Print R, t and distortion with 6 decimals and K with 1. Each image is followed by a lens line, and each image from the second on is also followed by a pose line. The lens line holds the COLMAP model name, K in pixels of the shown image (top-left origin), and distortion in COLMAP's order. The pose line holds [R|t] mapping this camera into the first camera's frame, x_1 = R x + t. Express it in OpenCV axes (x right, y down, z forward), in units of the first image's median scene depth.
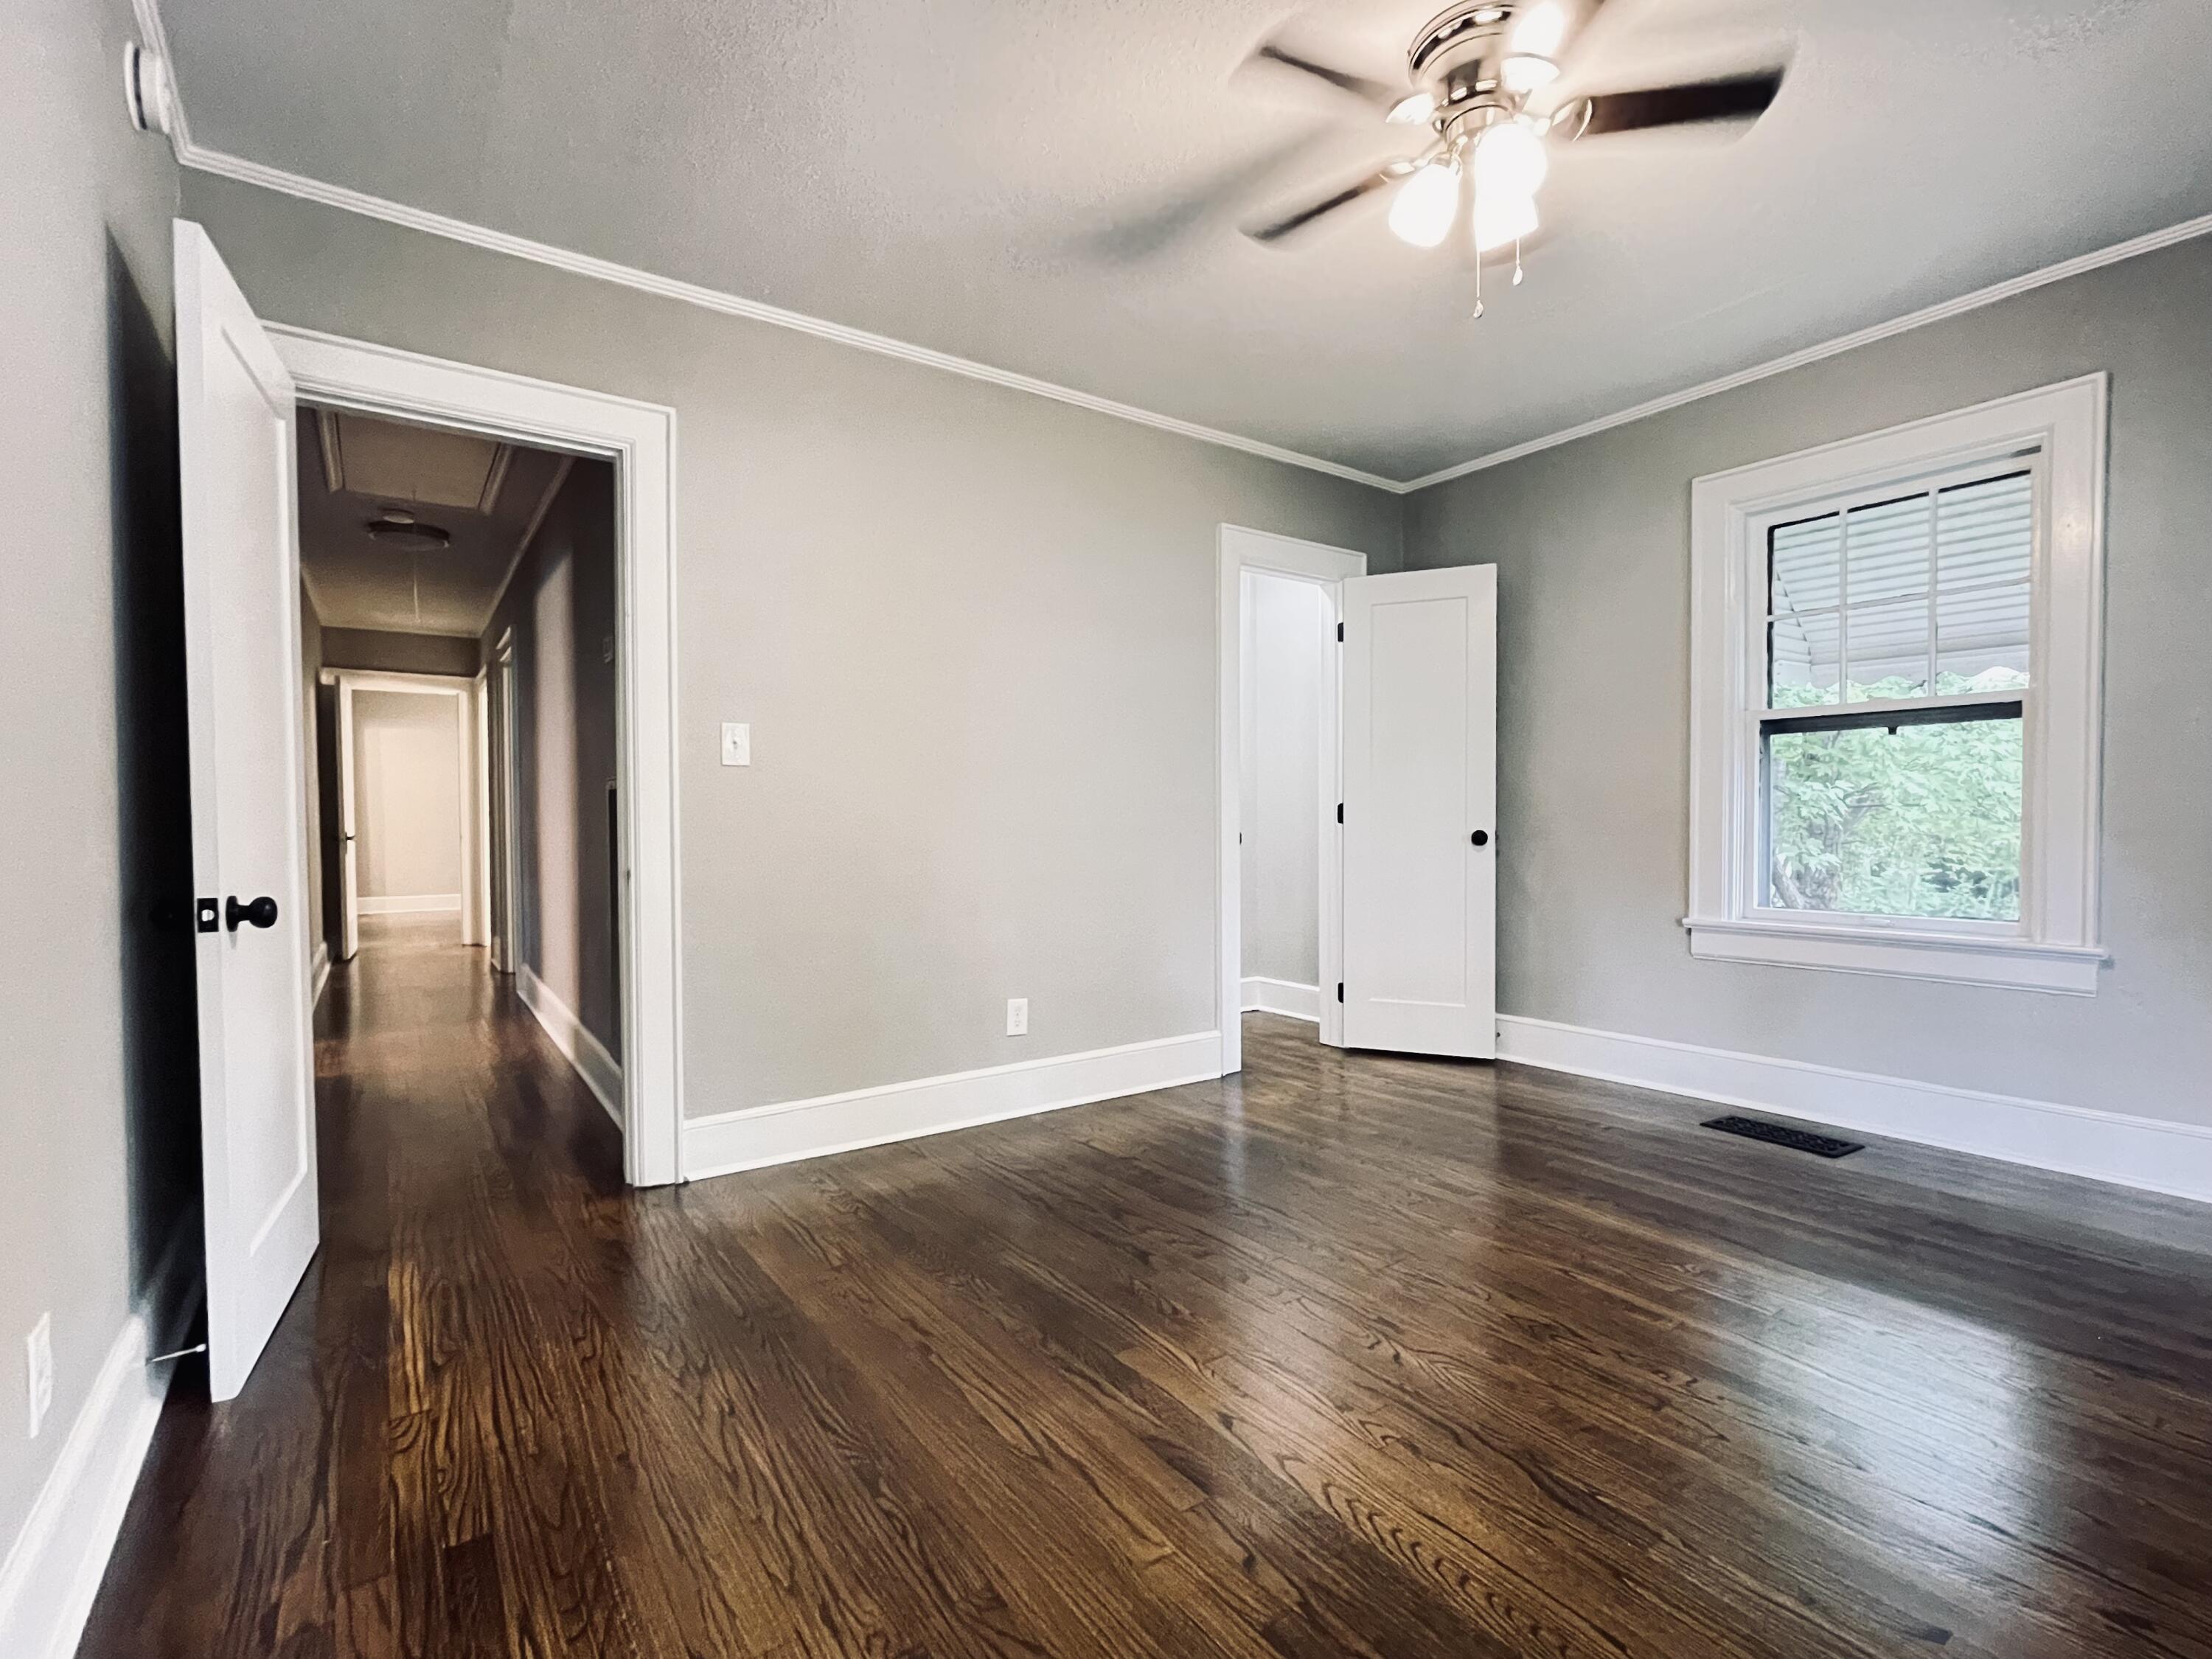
lens RADIAL K [[1025.5, 0, 1097.4], [0, 1025.5, 836.3], [0, 0, 1]] dist [-0.001027, 0.000305]
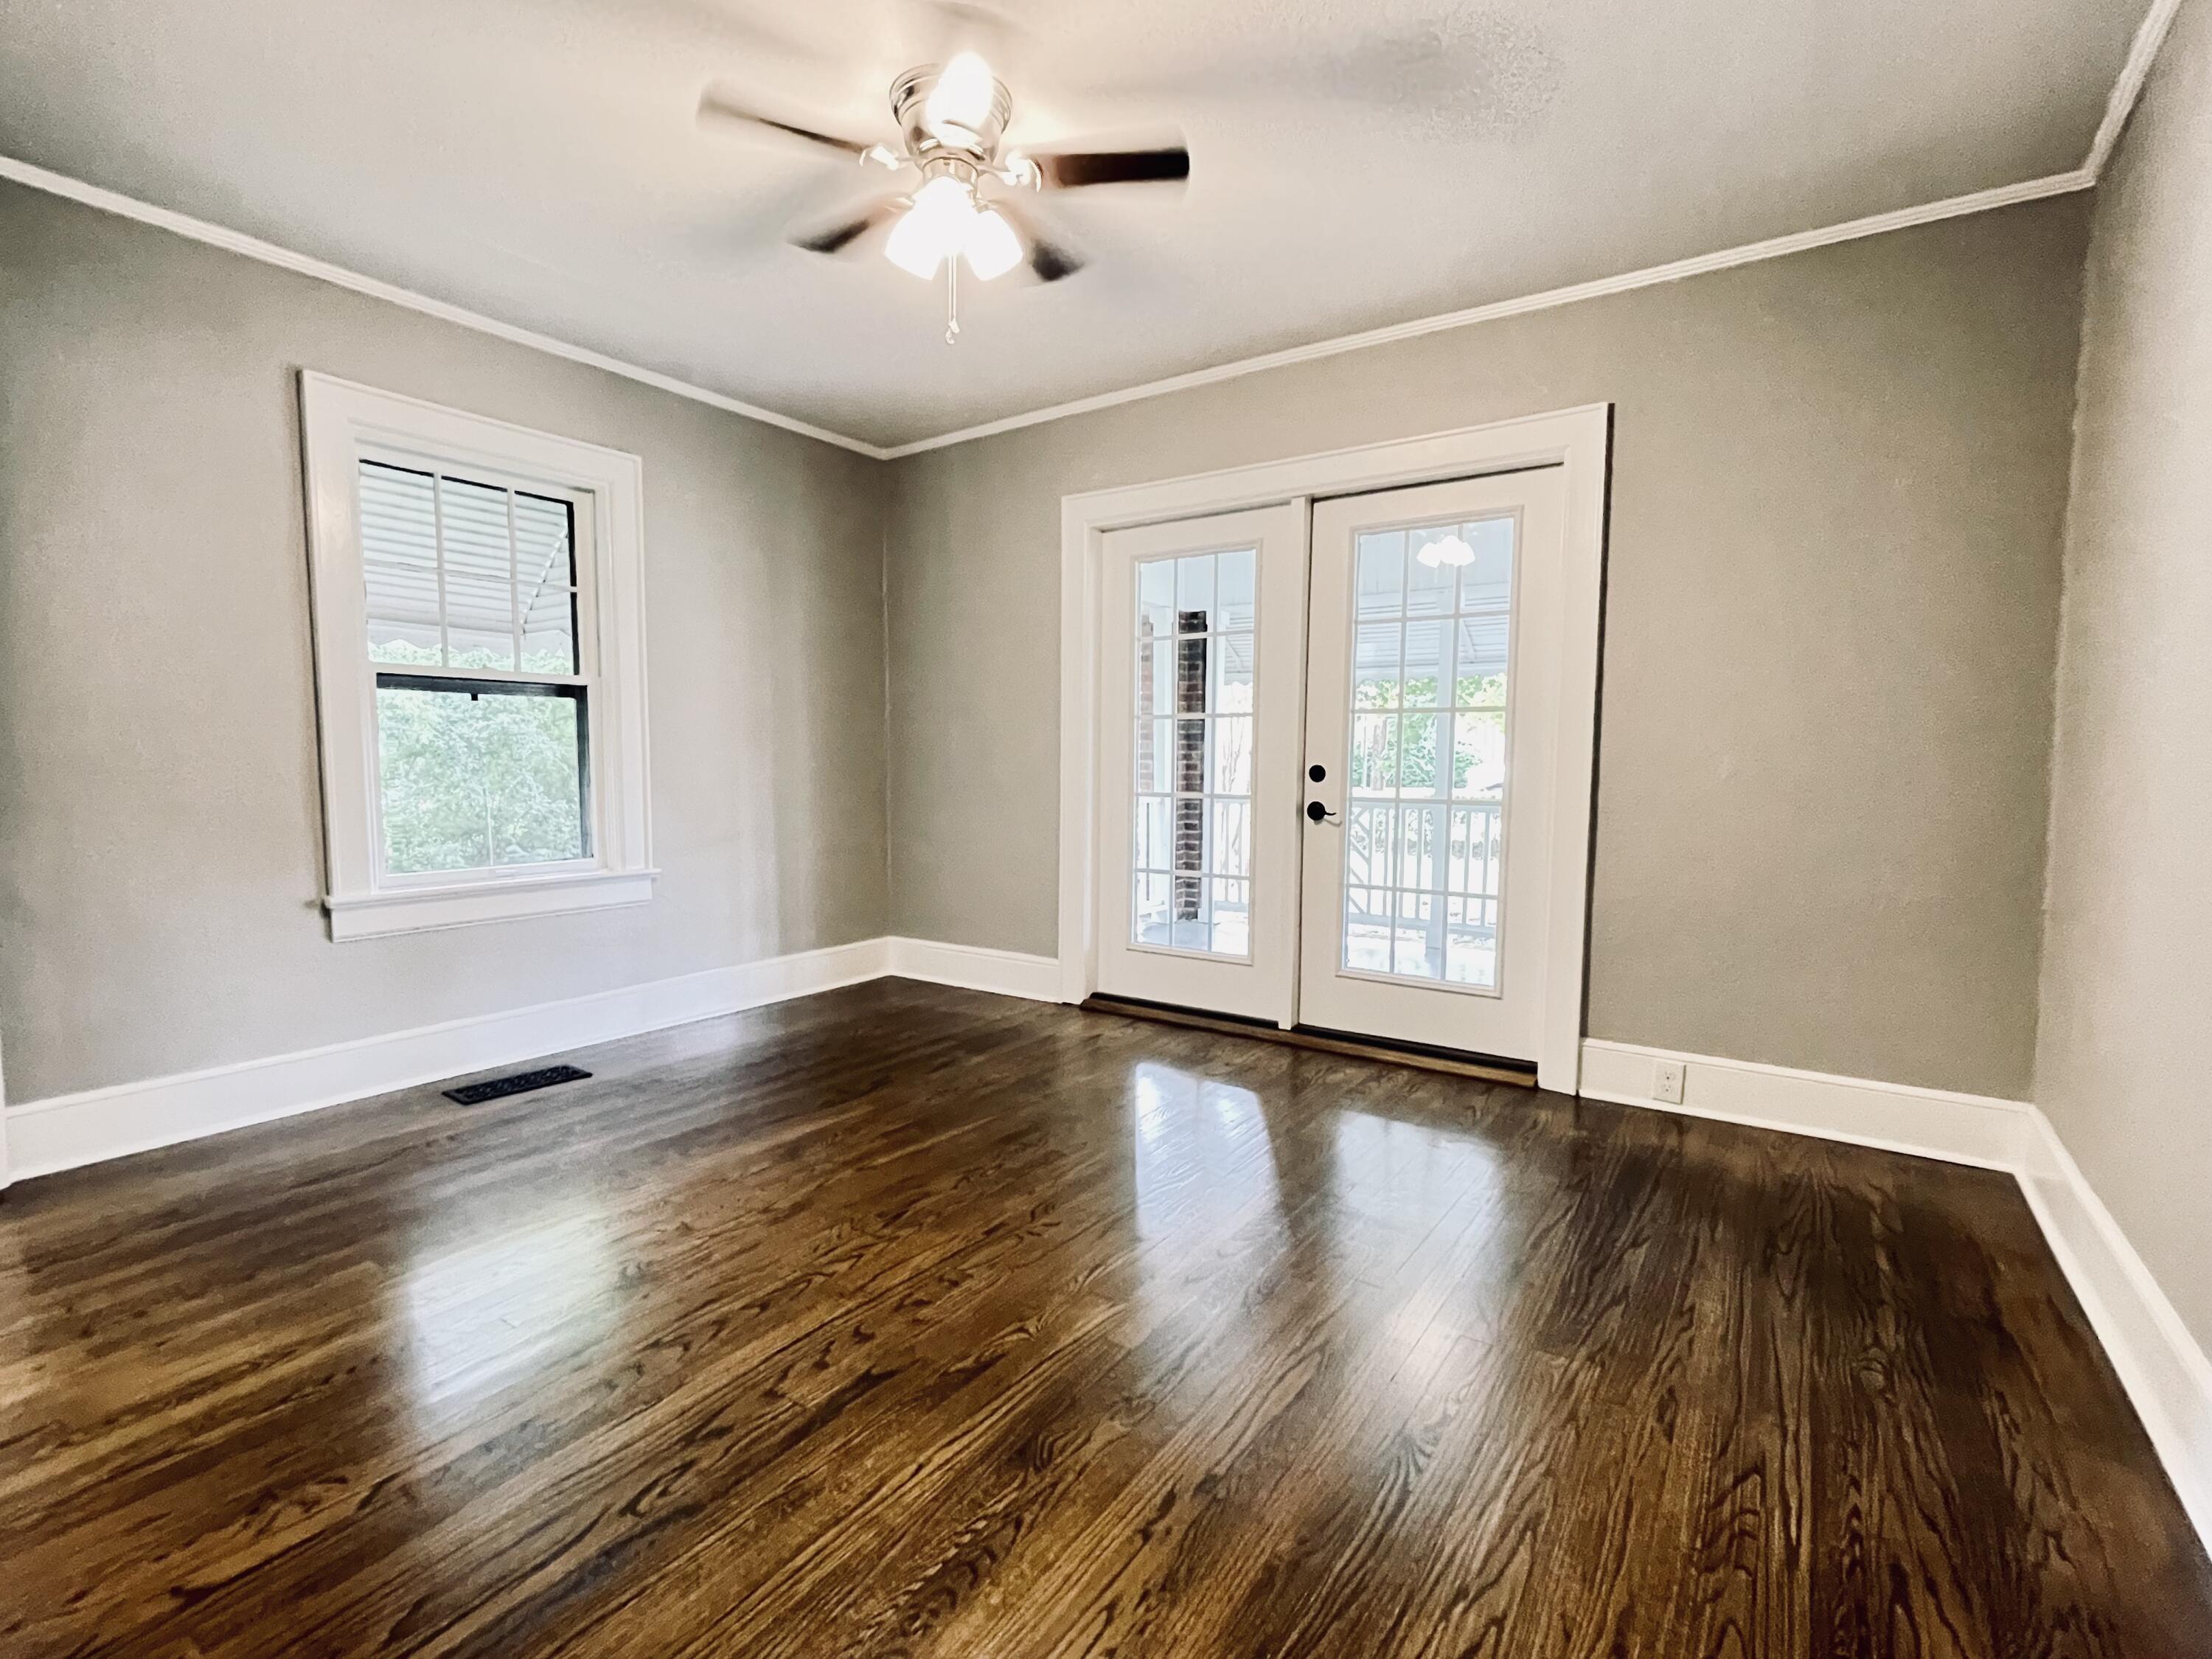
lens RADIAL K [[1025.5, 0, 1097.4], [0, 1025.5, 836.3], [0, 0, 1]] dist [-0.001027, 0.000305]
pose [[-0.344332, -0.060109, 0.936922, -0.791267], [0.017949, 0.997344, 0.070582, -0.035064], [-0.938676, 0.041120, -0.342338, 1.261639]]
